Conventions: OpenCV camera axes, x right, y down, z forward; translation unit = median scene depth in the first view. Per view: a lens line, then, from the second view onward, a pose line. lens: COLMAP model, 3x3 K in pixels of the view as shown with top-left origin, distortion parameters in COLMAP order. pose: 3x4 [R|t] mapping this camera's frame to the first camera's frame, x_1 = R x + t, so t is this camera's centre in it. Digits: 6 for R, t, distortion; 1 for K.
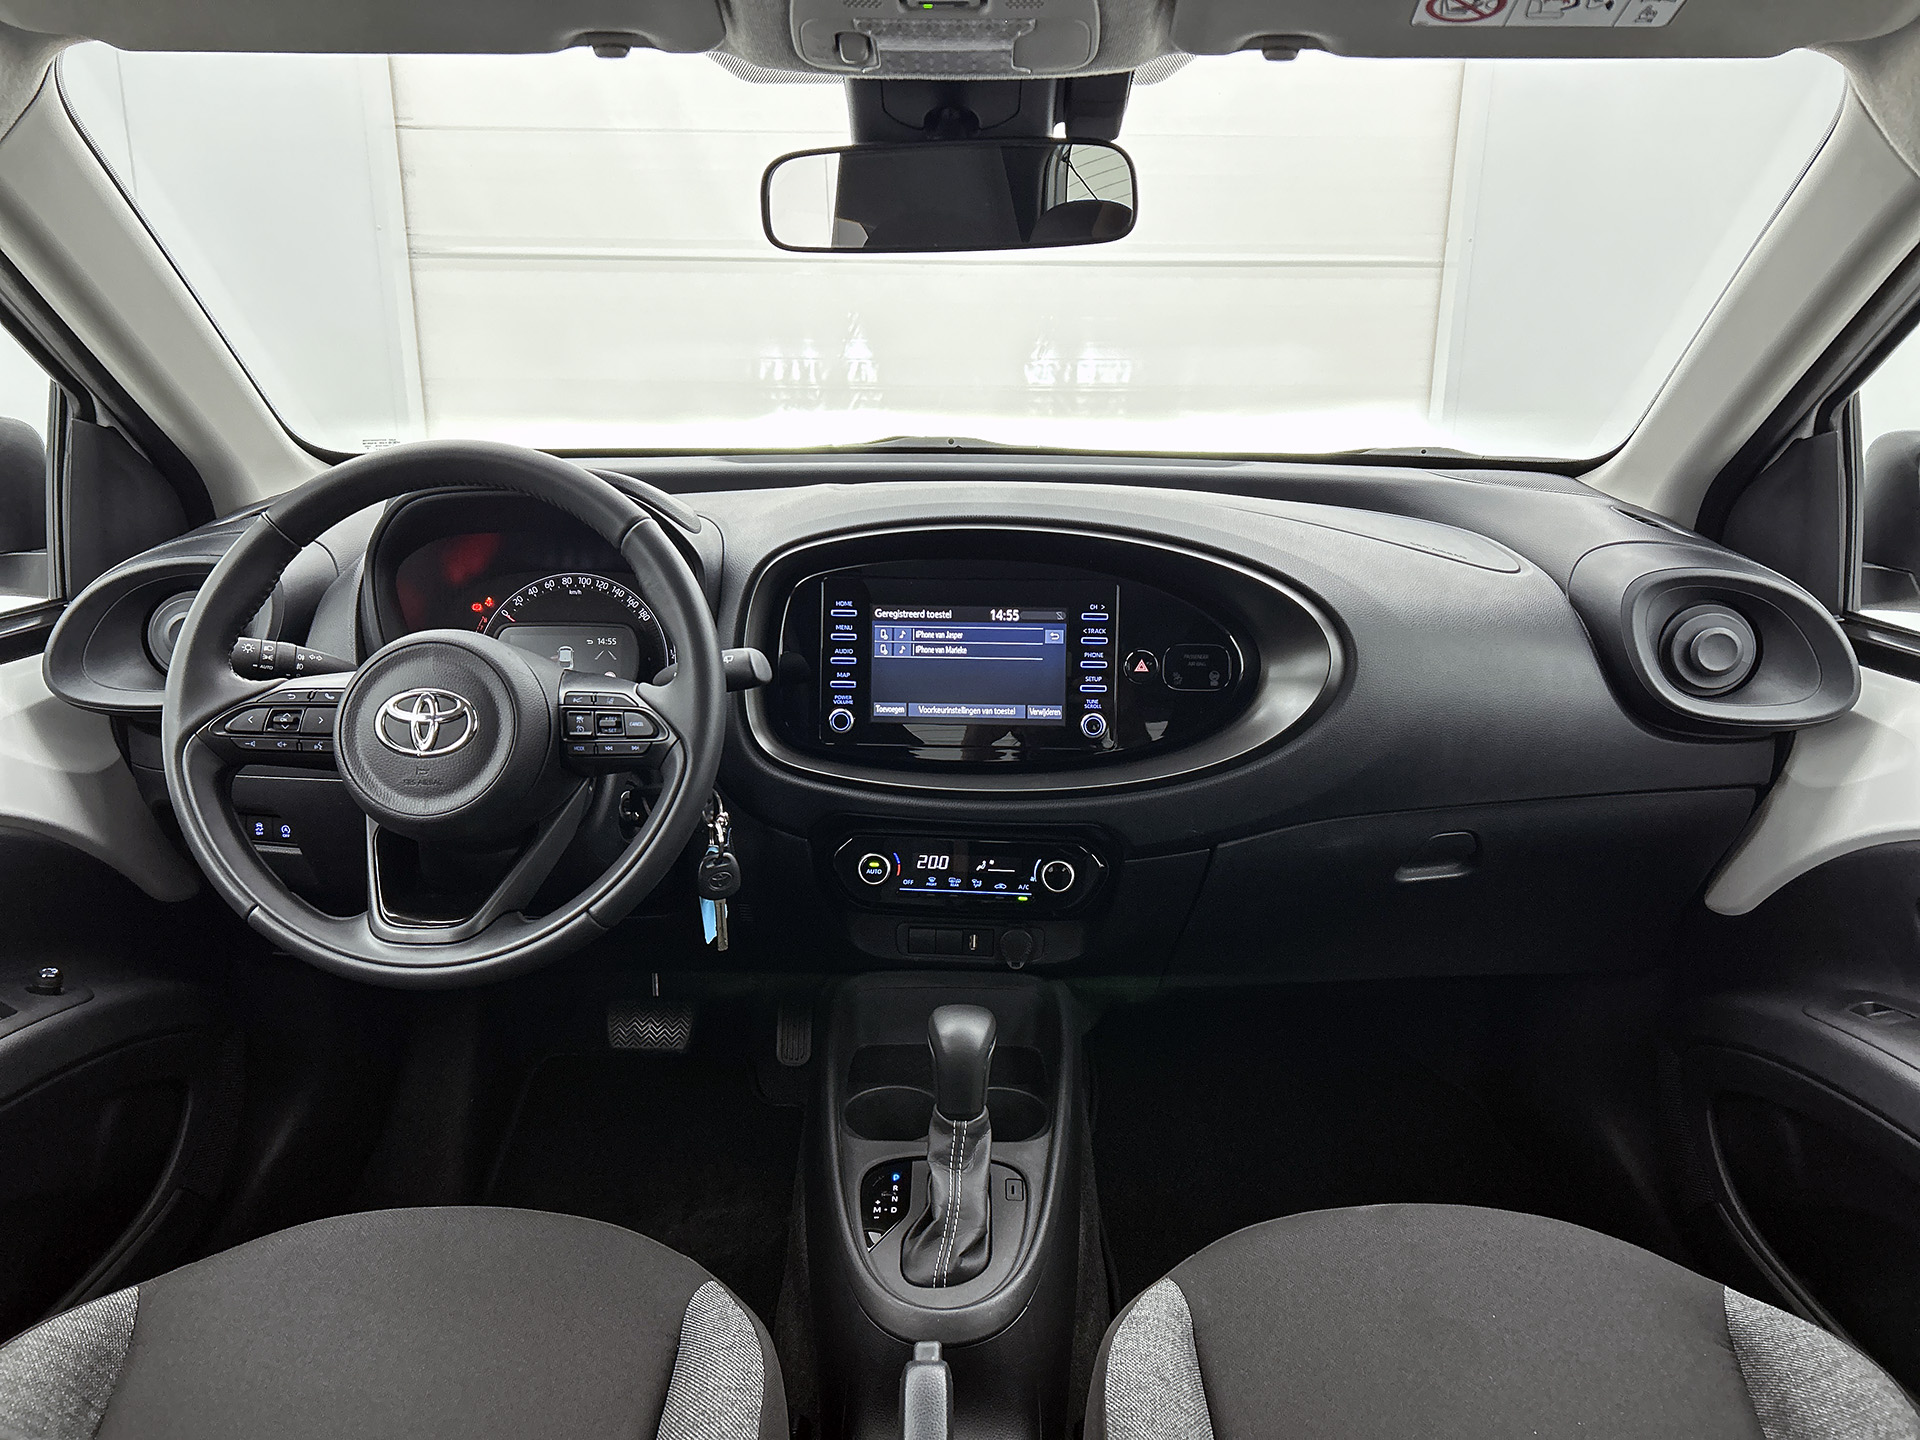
lens RADIAL K [[1433.2, 0, 959.9], [0, 1433.2, 726.7], [0, 0, 1]] dist [0.003988, -0.045354]
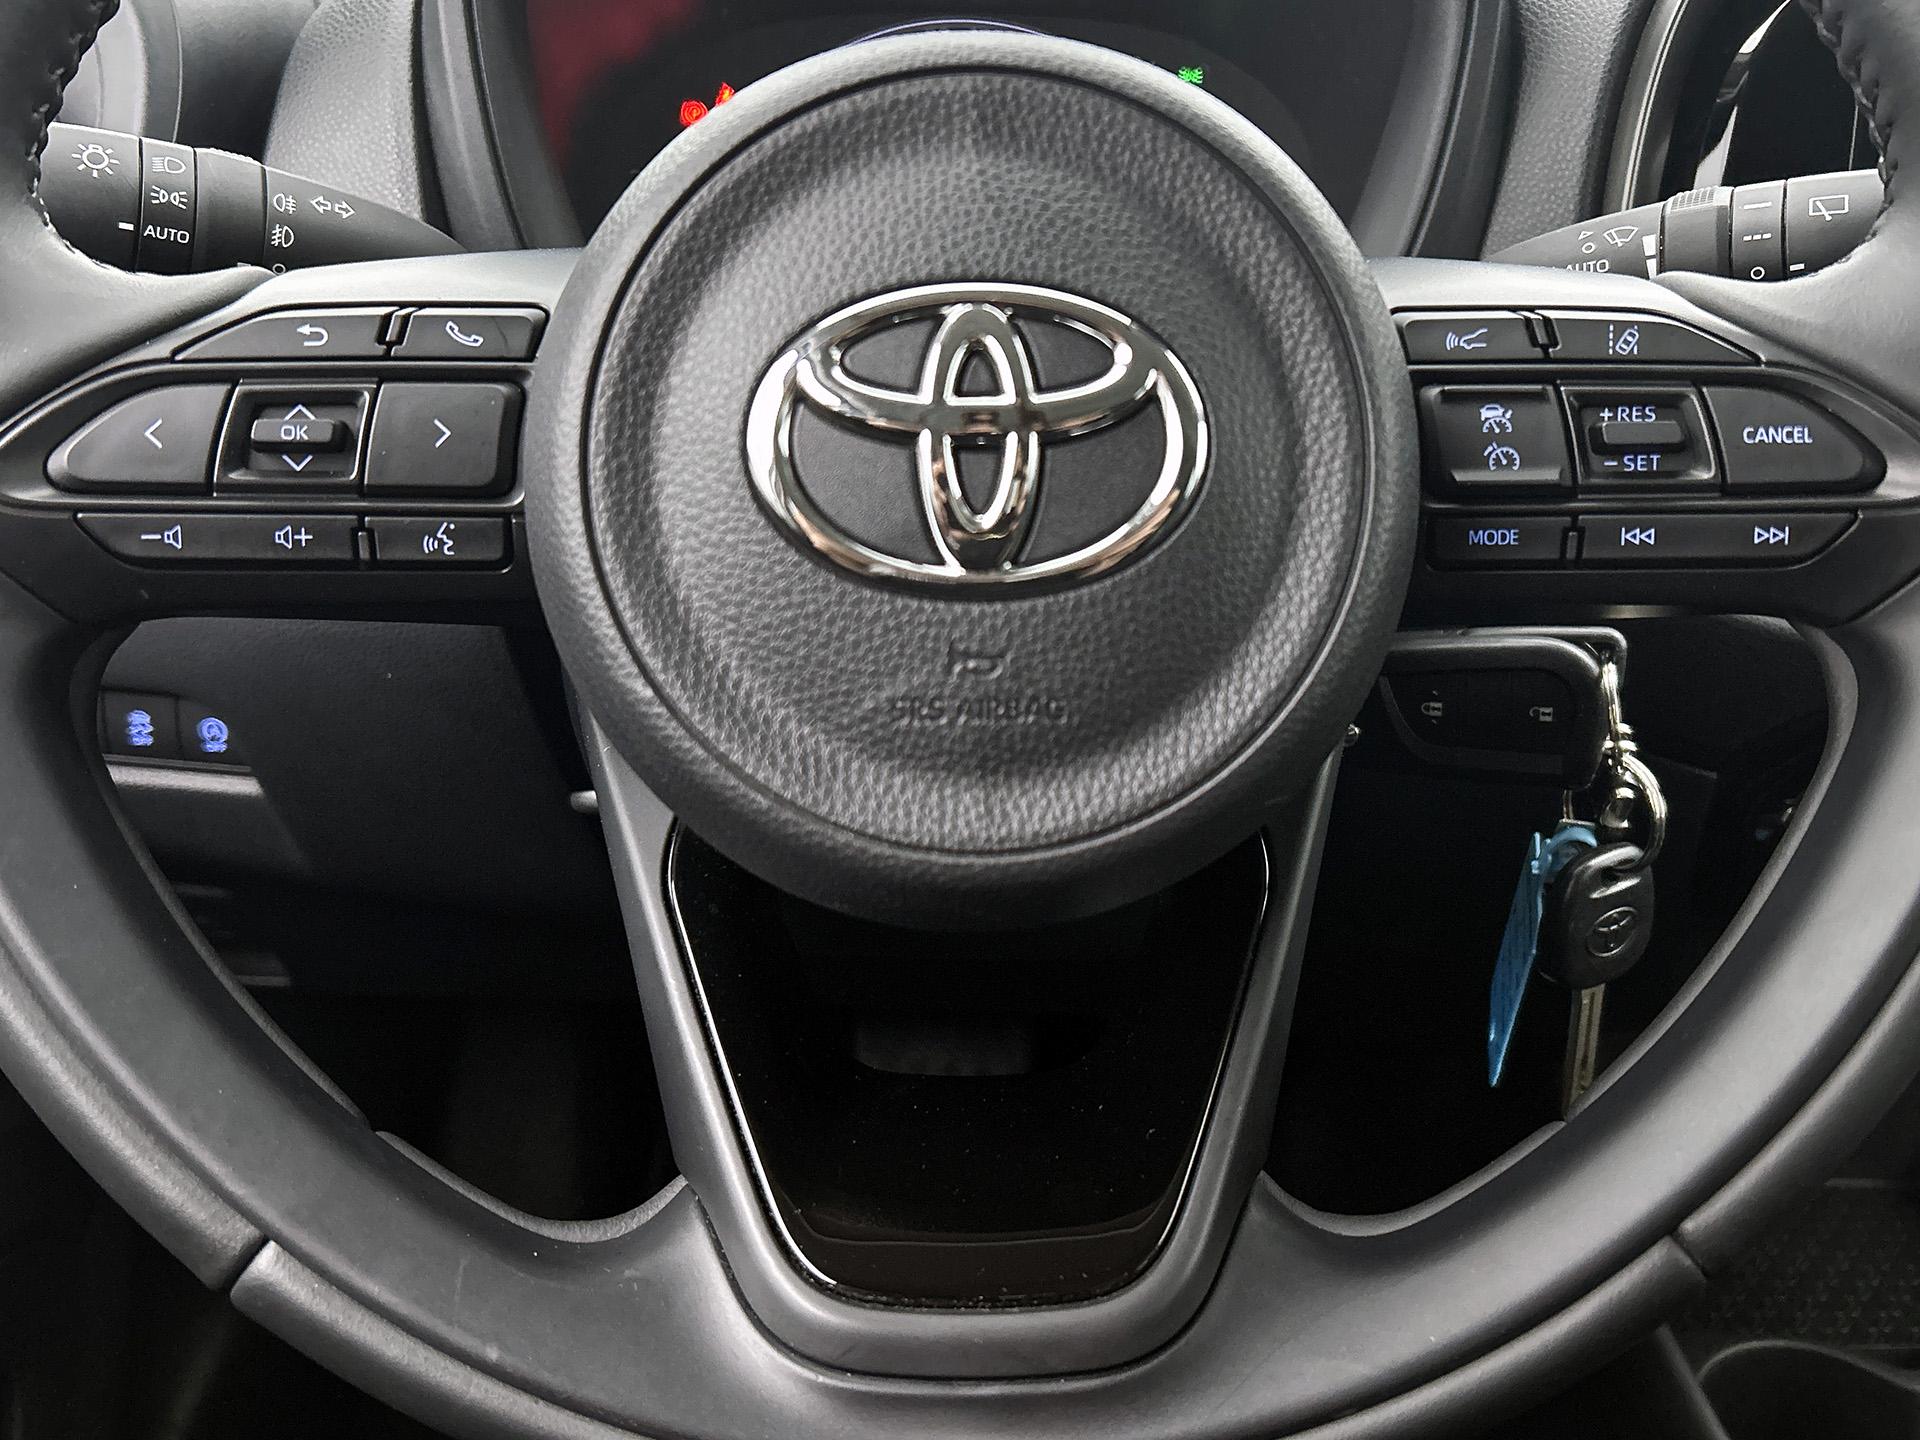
lens RADIAL K [[1747.4, 0, 956.5], [0, 1747.4, 721.3], [0, 0, 1]] dist [-0.014691, -0.008839]
pose [[0.999514, -0.014711, 0.027473, -0.369024], [0.009796, 0.985195, 0.171159, -0.006125], [-0.029584, -0.170806, 0.984860, 0.699121]]
